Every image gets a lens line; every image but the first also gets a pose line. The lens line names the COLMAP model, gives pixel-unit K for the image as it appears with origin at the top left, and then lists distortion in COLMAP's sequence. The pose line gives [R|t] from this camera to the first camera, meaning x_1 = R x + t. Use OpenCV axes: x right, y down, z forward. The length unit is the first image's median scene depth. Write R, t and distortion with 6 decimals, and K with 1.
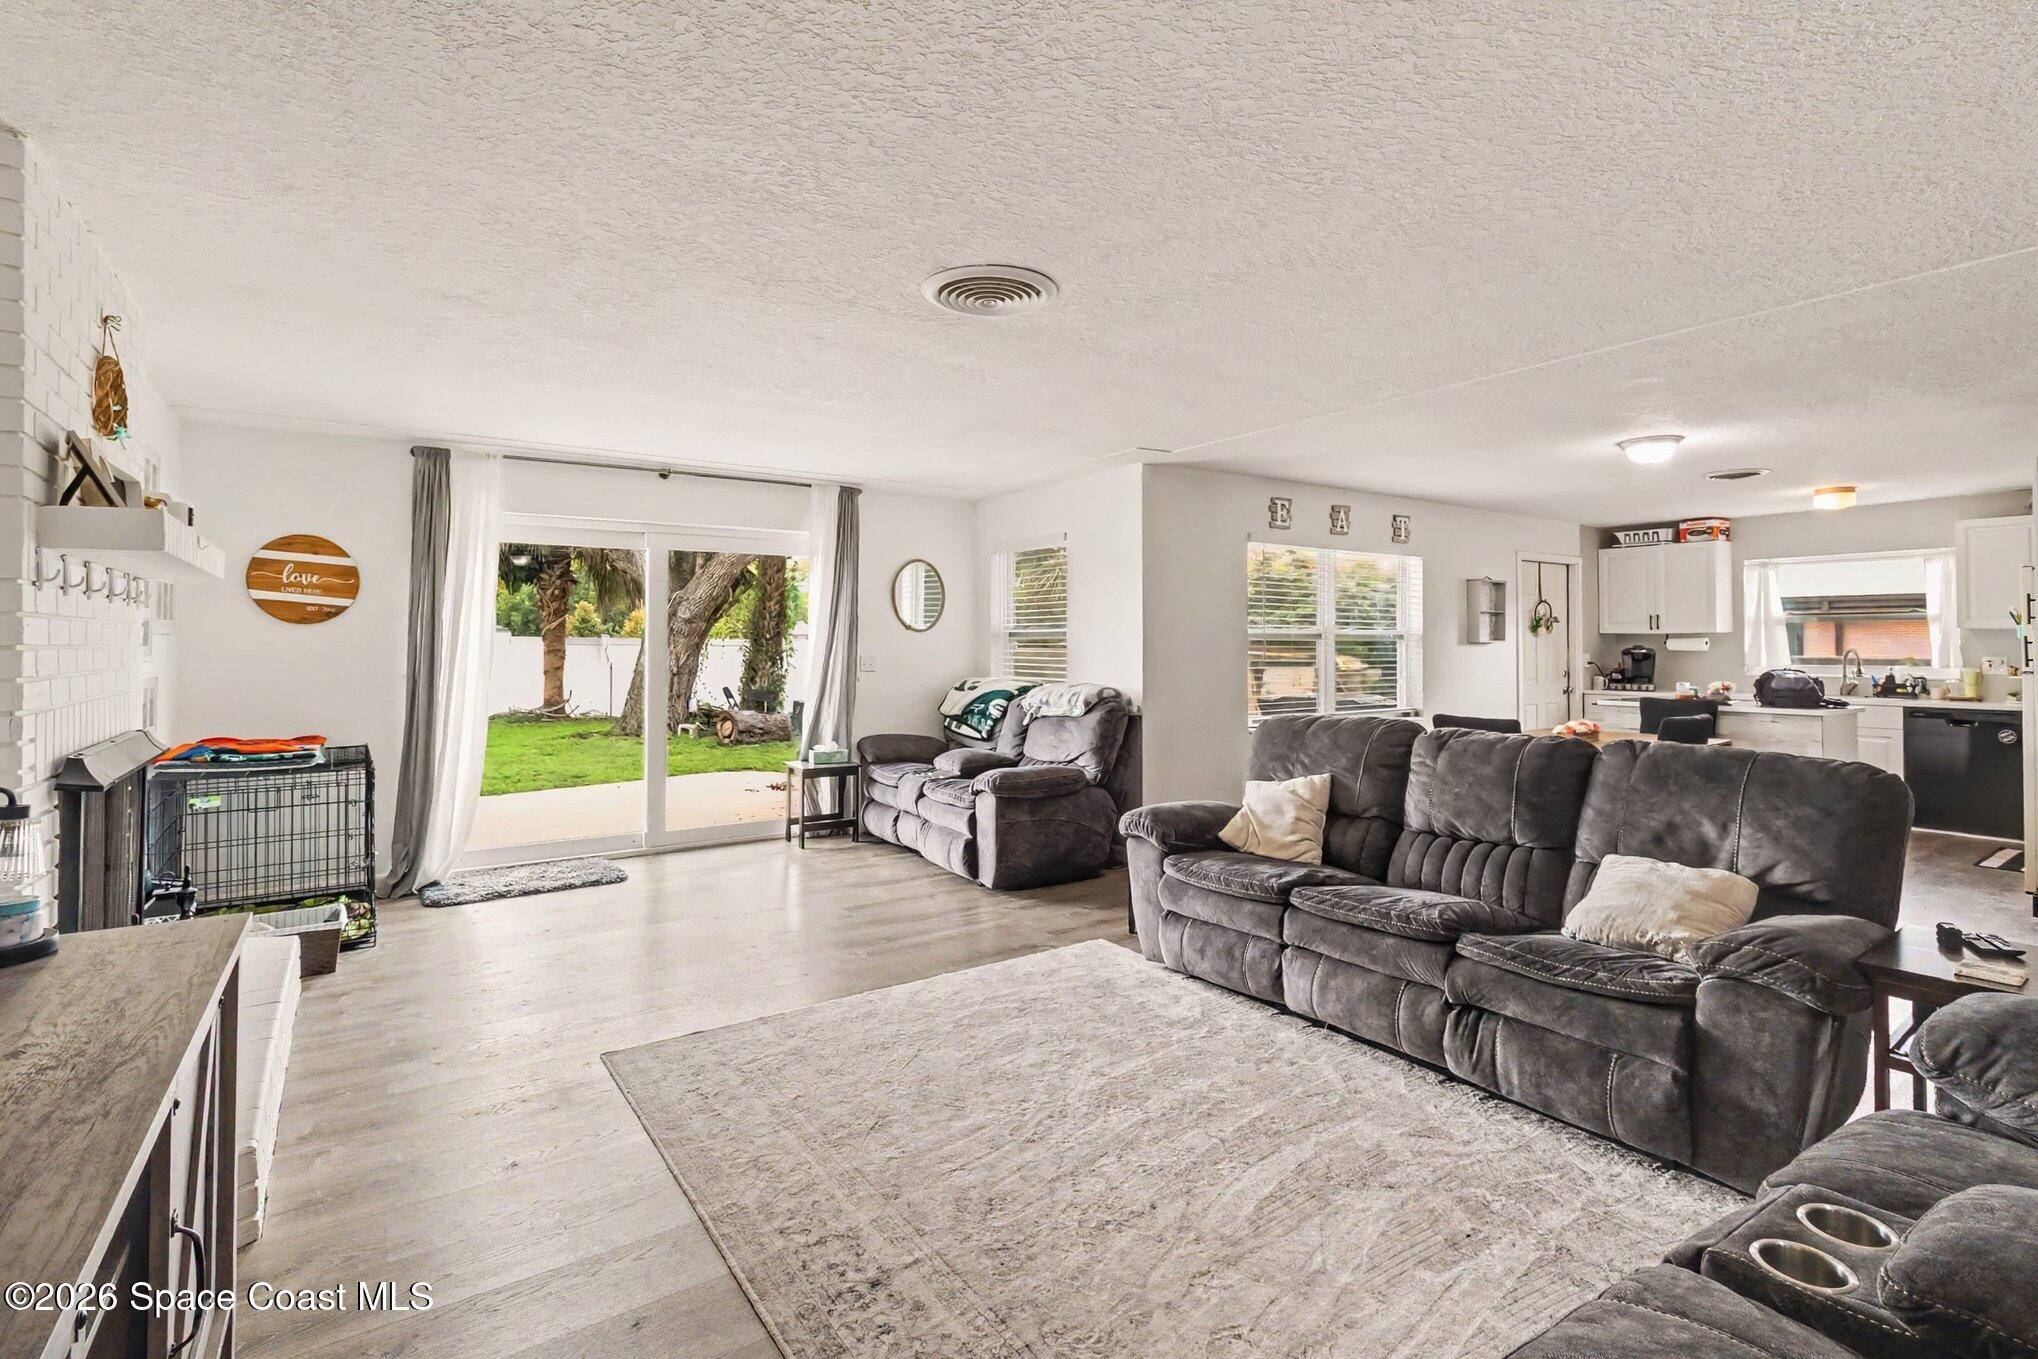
lens RADIAL K [[971.4, 0, 1009.7], [0, 971.4, 626.8], [0, 0, 1]] dist [0.002688, 0.000002]
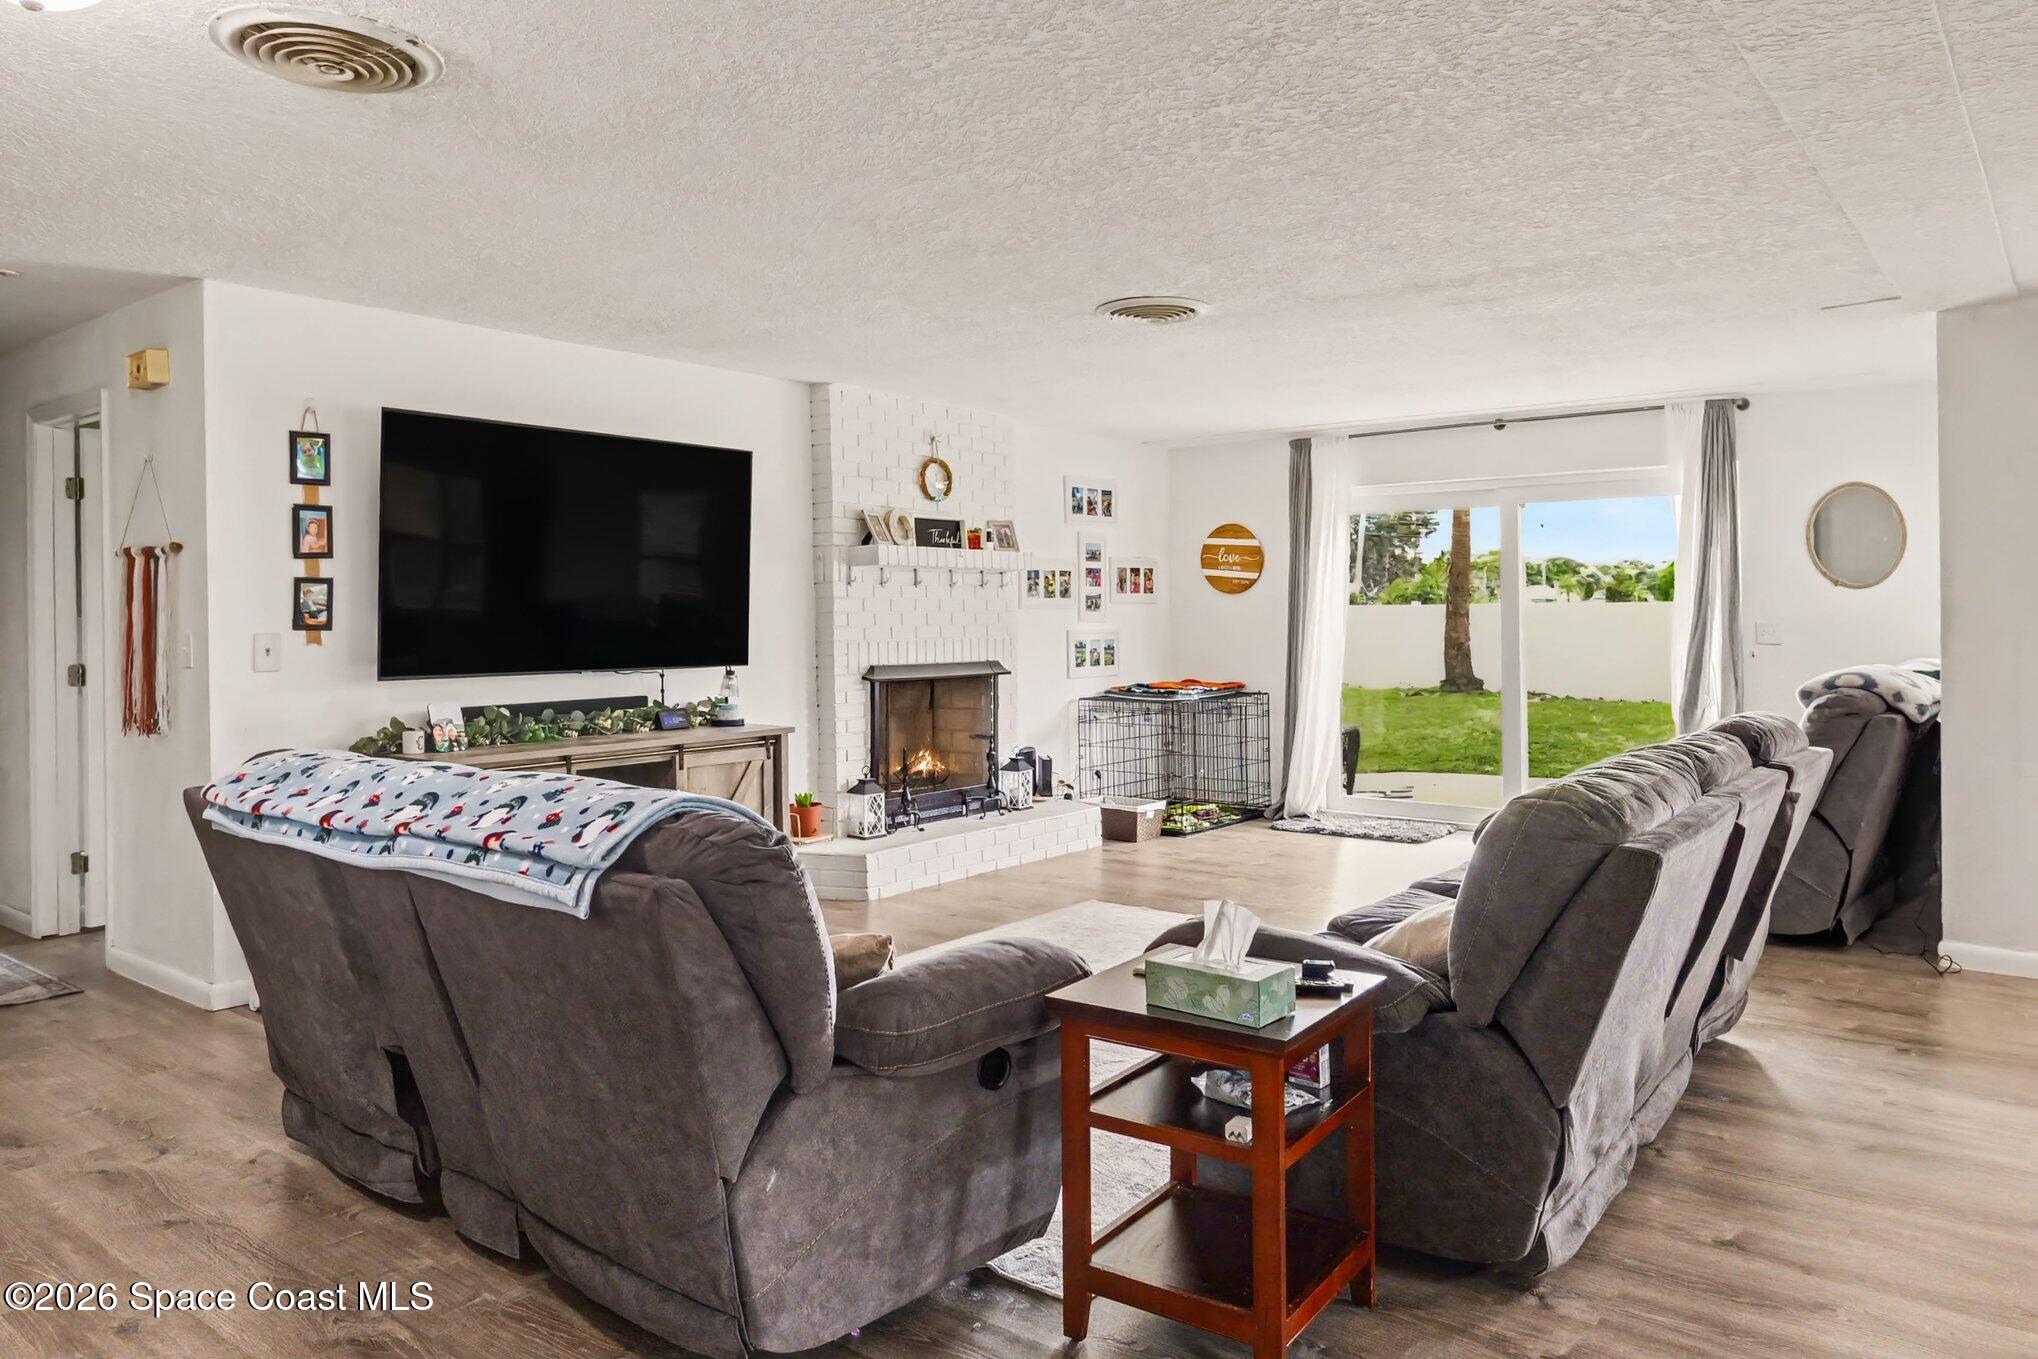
lens RADIAL K [[1355.2, 0, 1022.1], [0, 1355.2, 614.6], [0, 0, 1]] dist [0.008941, 0.002305]
pose [[0.305928, 0.000532, -0.952055, 0.634333], [0.024585, 0.999662, 0.008459, 0.001819], [0.951737, -0.025995, 0.305811, 0.138448]]
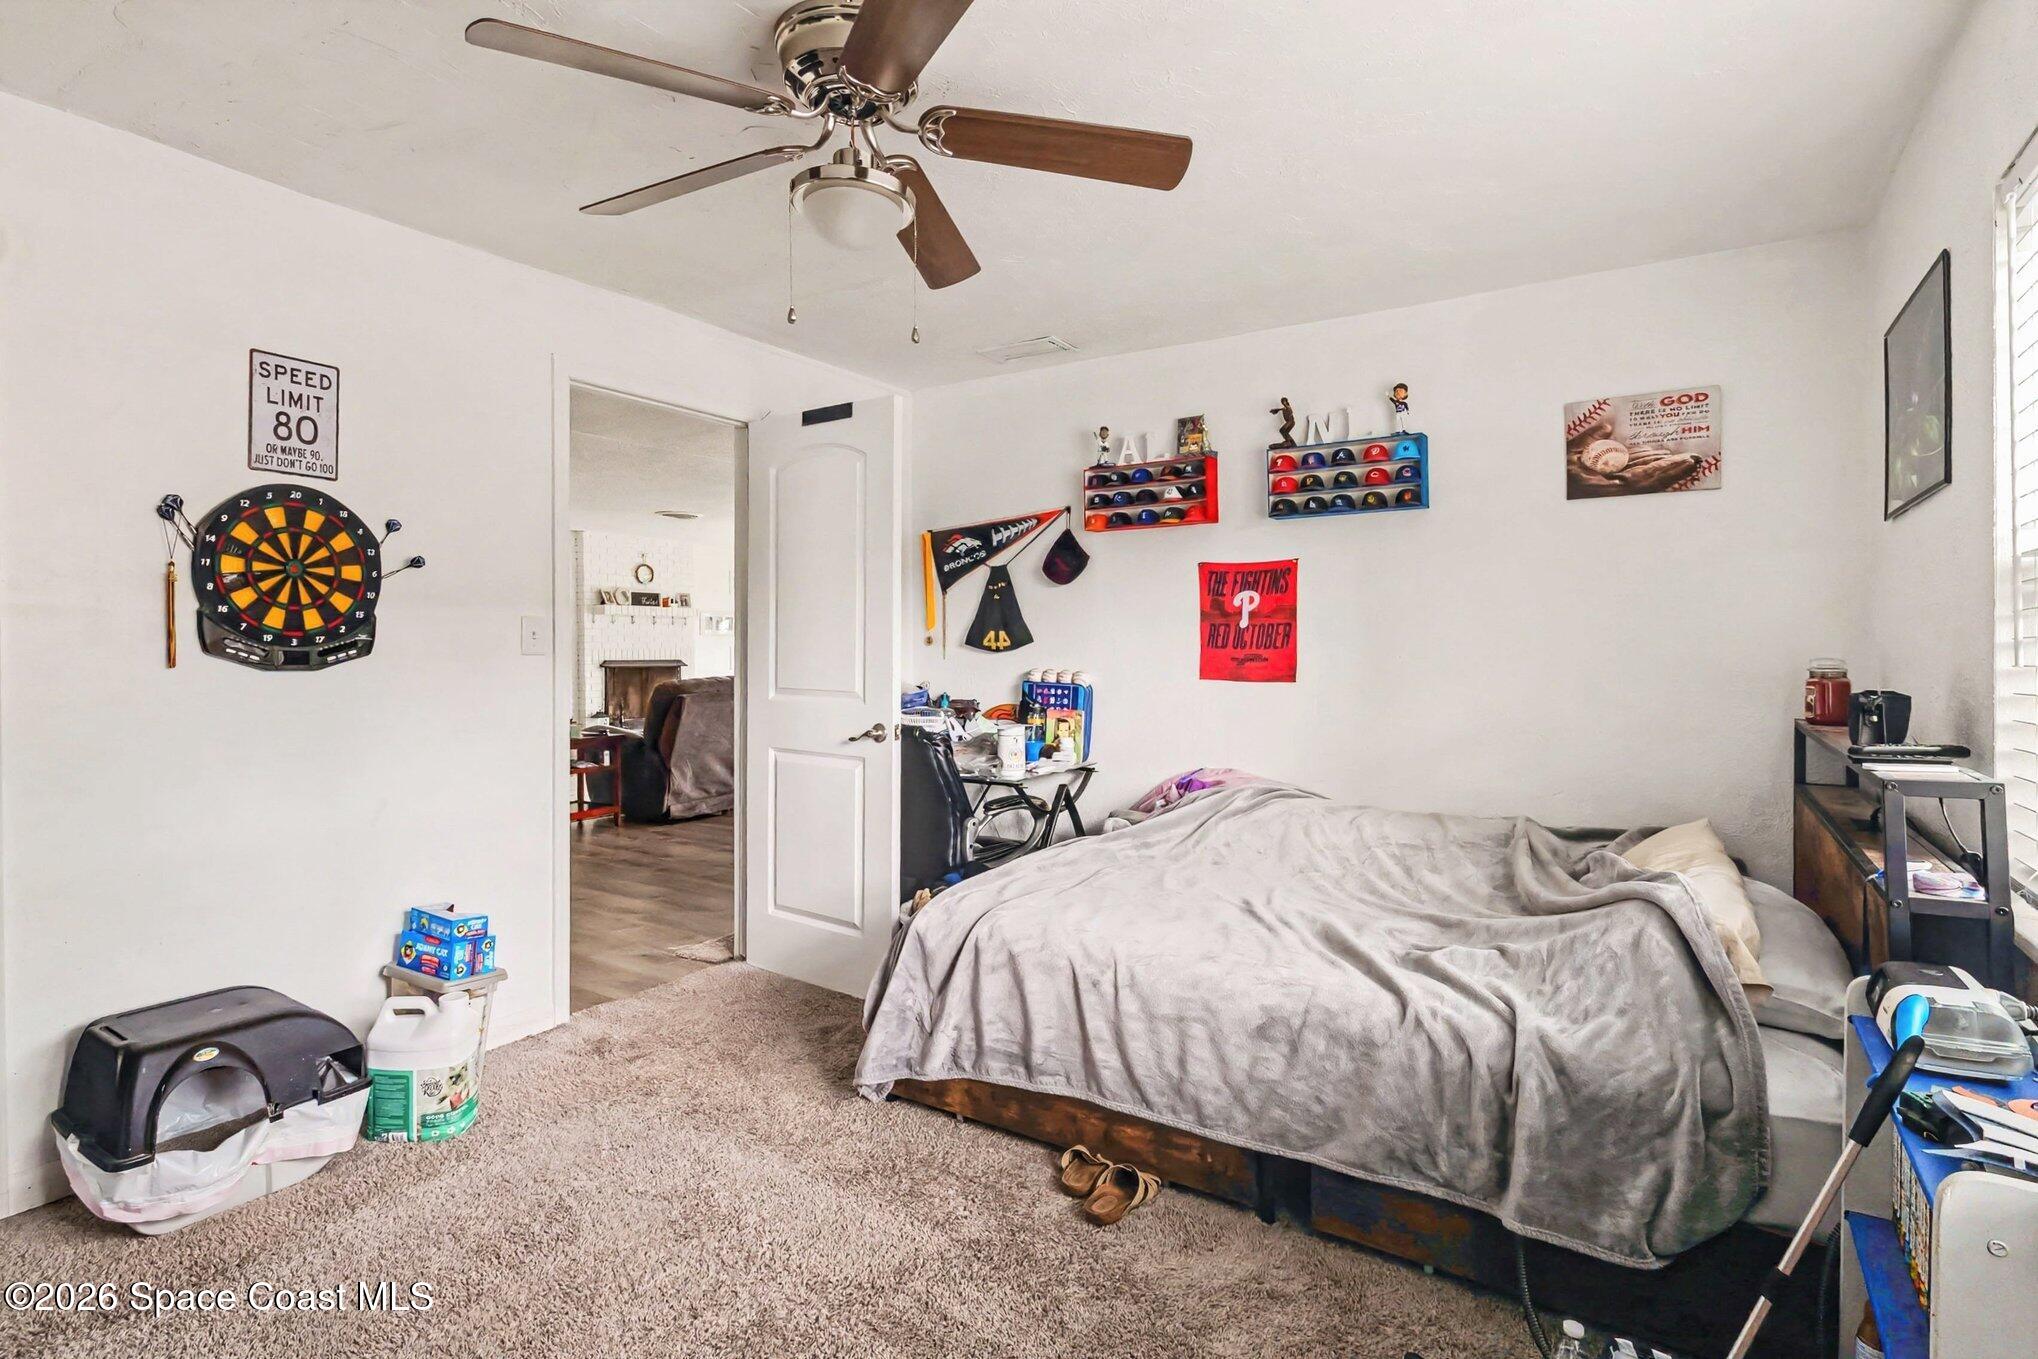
lens RADIAL K [[996.6, 0, 1007.0], [0, 996.6, 664.8], [0, 0, 1]] dist [0.000685, -0.000859]
pose [[0.391250, 0.022294, -0.920014, 1.350594], [0.012859, 0.999476, 0.029688, 0.012931], [0.920195, -0.023446, 0.390758, 0.298759]]
